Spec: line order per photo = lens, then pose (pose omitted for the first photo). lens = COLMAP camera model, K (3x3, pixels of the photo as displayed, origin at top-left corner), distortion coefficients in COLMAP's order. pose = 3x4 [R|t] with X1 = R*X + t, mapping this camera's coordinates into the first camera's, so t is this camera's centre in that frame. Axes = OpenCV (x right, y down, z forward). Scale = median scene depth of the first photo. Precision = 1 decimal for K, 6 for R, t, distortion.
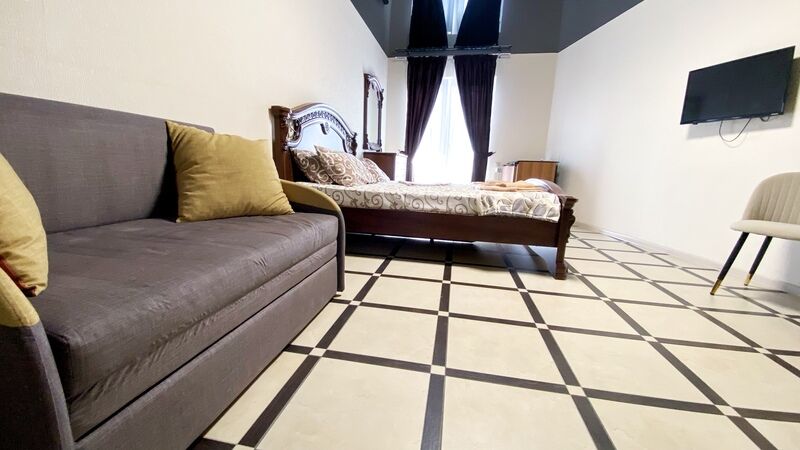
lens RADIAL K [[322.0, 0, 396.0], [0, 322.0, 227.6], [0, 0, 1]] dist [-0.003161, -0.012130]
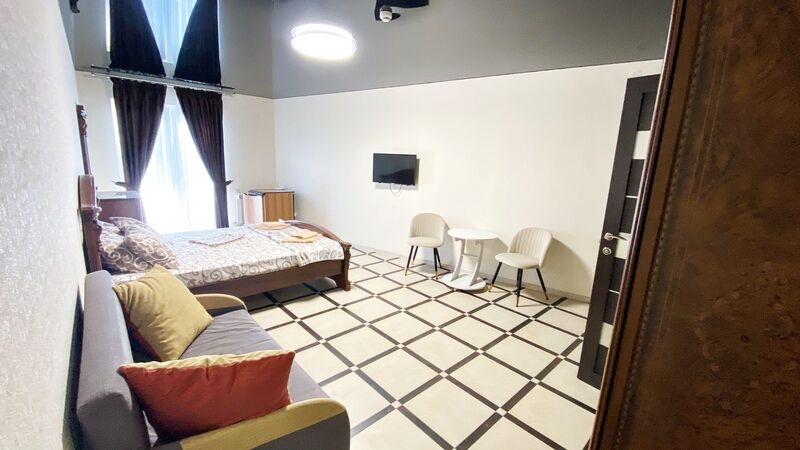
lens RADIAL K [[322.0, 0, 402.6], [0, 322.0, 221.5], [0, 0, 1]] dist [-0.003161, -0.012130]
pose [[0.584152, -0.166049, 0.794477, -0.557430], [0.136312, 0.985017, 0.105647, -0.307526], [-0.800116, 0.046583, 0.598034, -0.244403]]
